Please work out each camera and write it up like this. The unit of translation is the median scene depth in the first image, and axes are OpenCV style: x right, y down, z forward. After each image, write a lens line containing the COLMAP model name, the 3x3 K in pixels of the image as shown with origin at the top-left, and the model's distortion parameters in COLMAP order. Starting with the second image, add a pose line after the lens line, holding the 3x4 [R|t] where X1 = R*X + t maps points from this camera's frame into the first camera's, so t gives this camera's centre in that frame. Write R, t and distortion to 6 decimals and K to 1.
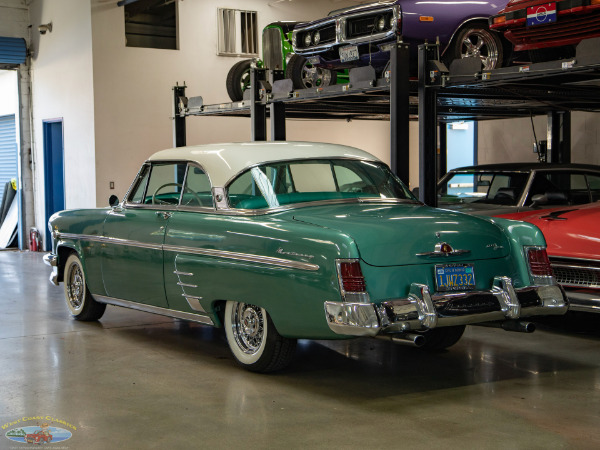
lens RADIAL K [[1041.2, 0, 296.9], [0, 1041.2, 222.0], [0, 0, 1]] dist [-0.031792, 0.000000]
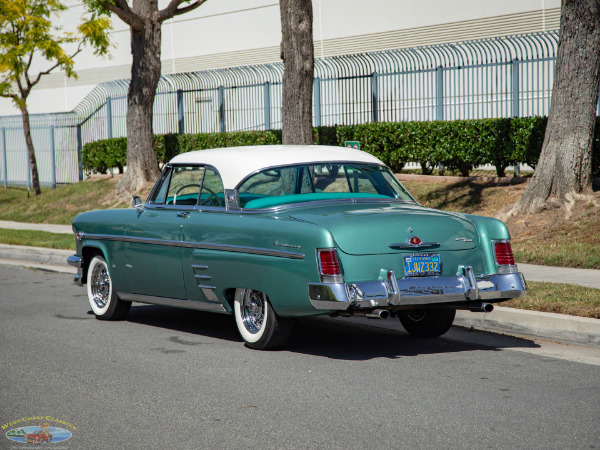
lens RADIAL K [[1835.8, 0, 314.0], [0, 1835.8, 245.0], [0, 0, 1]] dist [0.544182, 0.000000]
pose [[0.996385, -0.003668, -0.084876, 0.183563], [0.003956, 0.999987, 0.003230, 0.020862], [0.084863, -0.003554, 0.996386, -0.968587]]
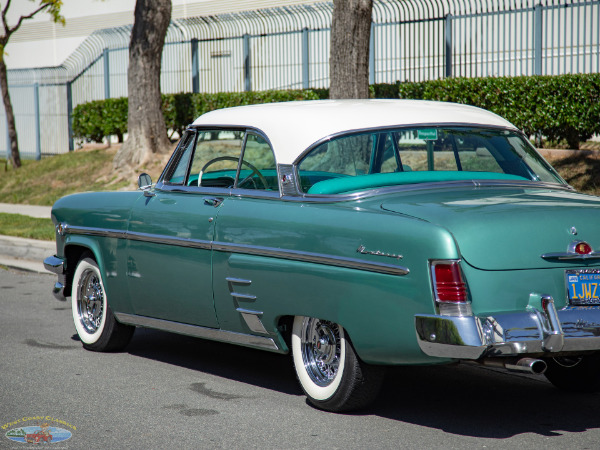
lens RADIAL K [[1836.8, 0, 300.0], [0, 1836.8, 226.8], [0, 0, 1]] dist [0.565123, 0.000000]
pose [[0.995855, 0.007095, -0.090677, 0.055392], [-0.006442, 0.999951, 0.007492, 0.001318], [0.090726, -0.006877, 0.995852, -0.311423]]
